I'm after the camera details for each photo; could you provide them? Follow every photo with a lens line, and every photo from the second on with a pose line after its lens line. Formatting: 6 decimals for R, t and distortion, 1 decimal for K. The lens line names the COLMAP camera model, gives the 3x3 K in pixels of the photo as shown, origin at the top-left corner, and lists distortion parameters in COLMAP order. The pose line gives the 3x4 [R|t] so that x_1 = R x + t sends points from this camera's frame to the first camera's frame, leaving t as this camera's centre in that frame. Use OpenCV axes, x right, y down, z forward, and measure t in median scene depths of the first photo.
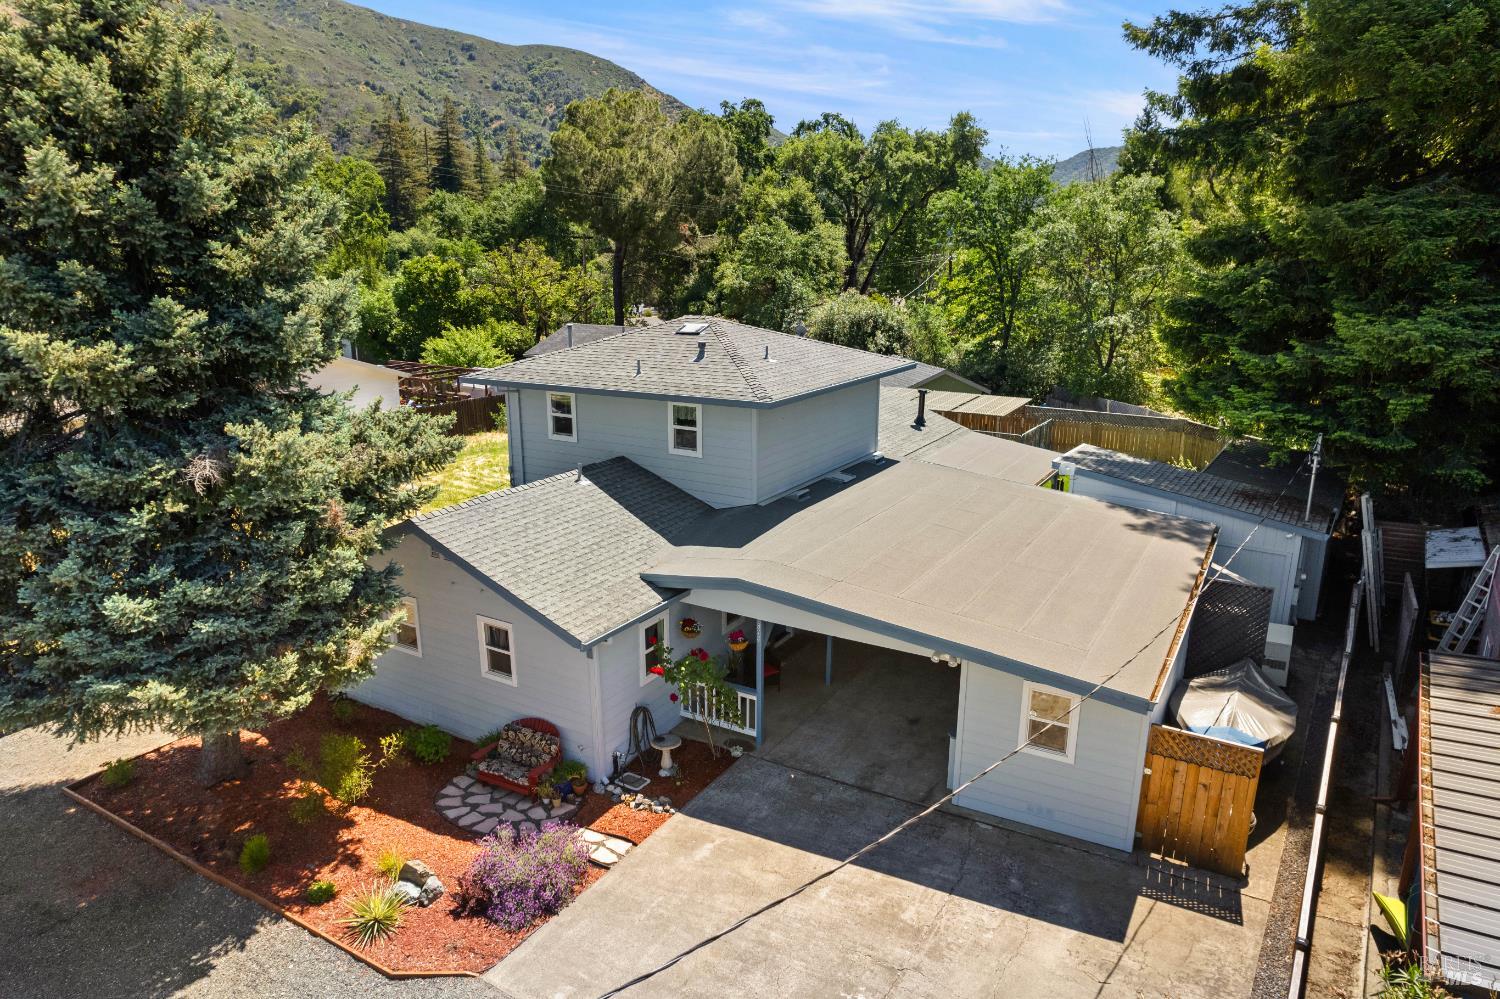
lens RADIAL K [[979.8, 0, 747.1], [0, 979.8, 508.5], [0, 0, 1]] dist [-0.076354, 0.079871]
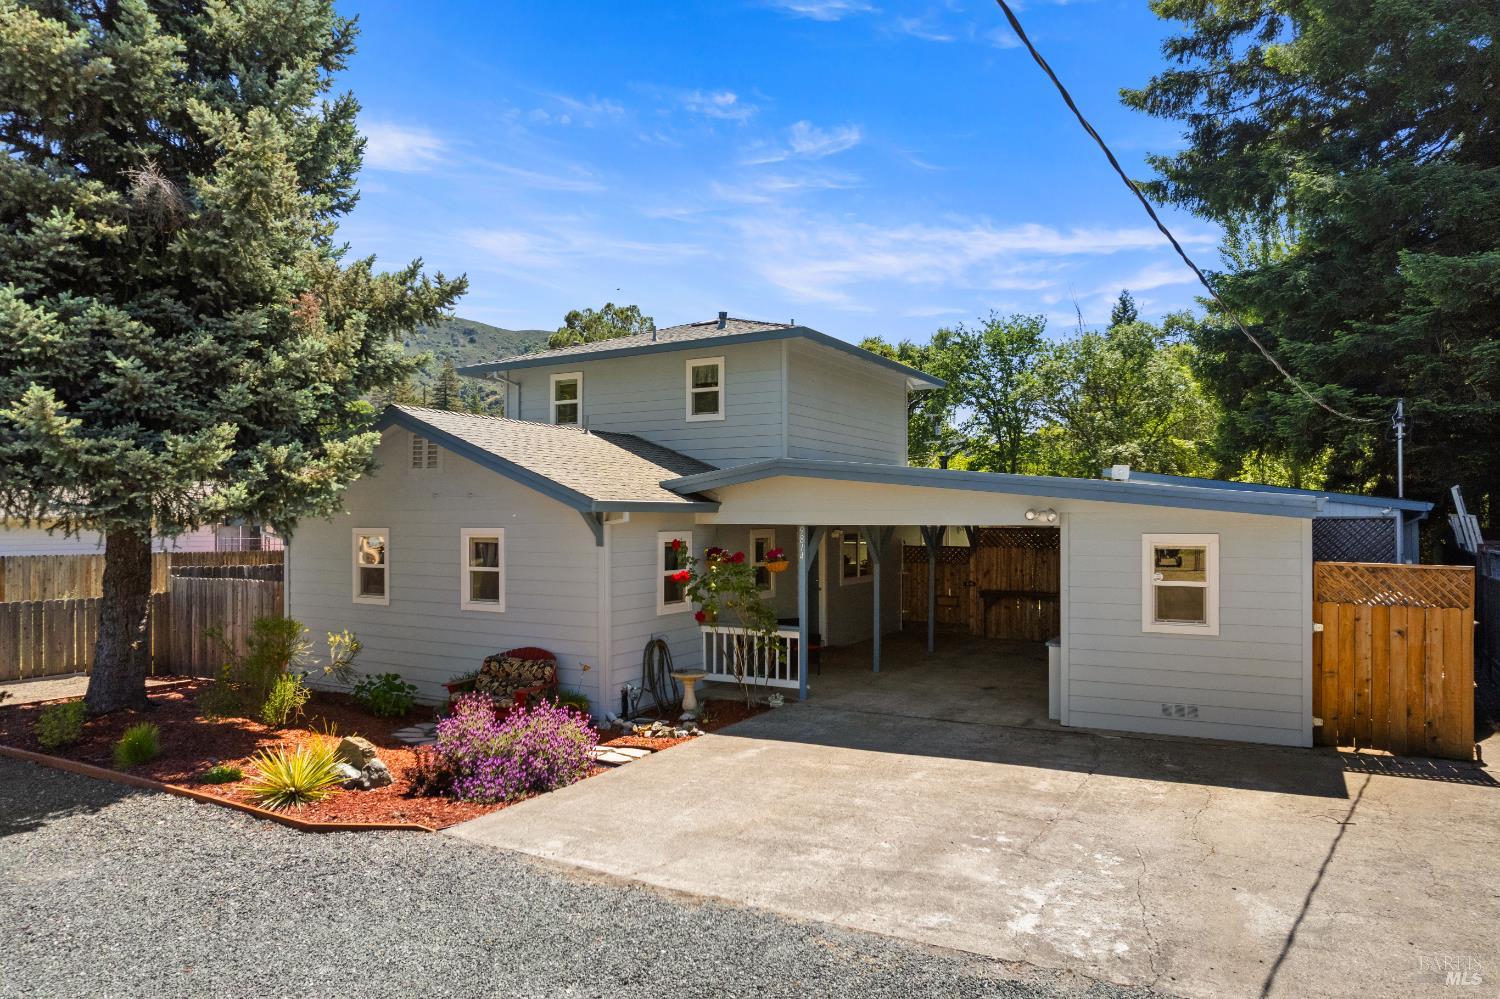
lens RADIAL K [[979.8, 0, 747.1], [0, 979.8, 508.5], [0, 0, 1]] dist [-0.076354, 0.079871]
pose [[0.999803, -0.002055, 0.019753, -0.054597], [0.007478, 0.960382, -0.278587, 0.350287], [-0.018398, 0.278679, 0.960208, 0.210524]]
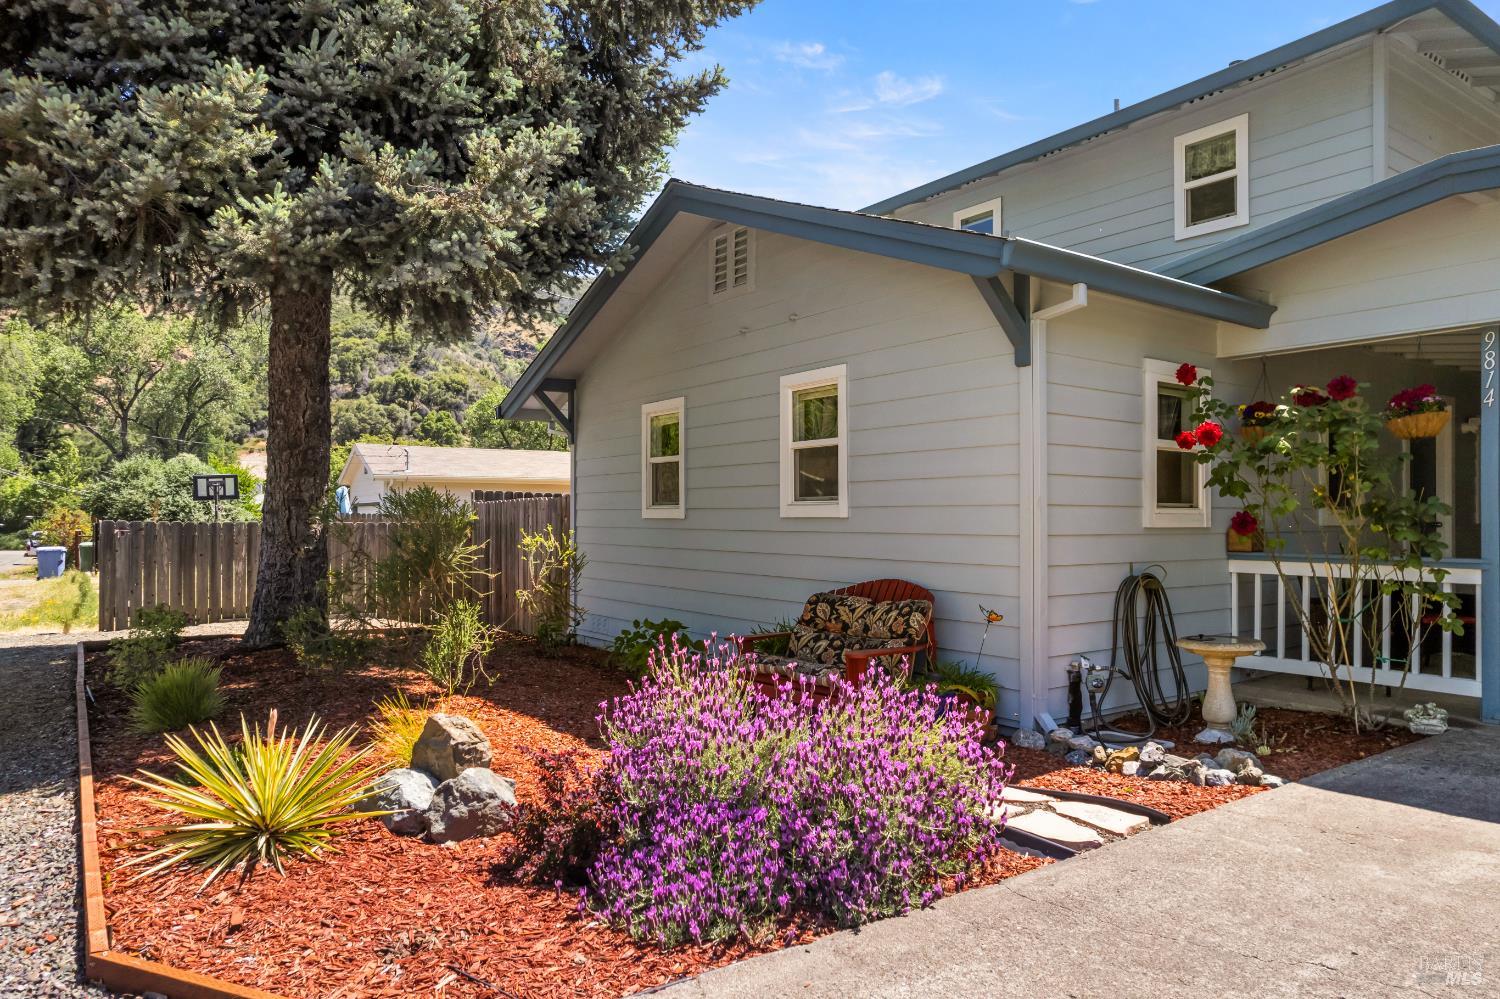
lens RADIAL K [[979.8, 0, 747.1], [0, 979.8, 508.5], [0, 0, 1]] dist [-0.076354, 0.079871]
pose [[0.914286, -0.001514, -0.405065, -0.103923], [-0.113567, 0.958928, -0.259921, 0.321870], [0.388822, 0.283645, 0.876563, 0.630880]]
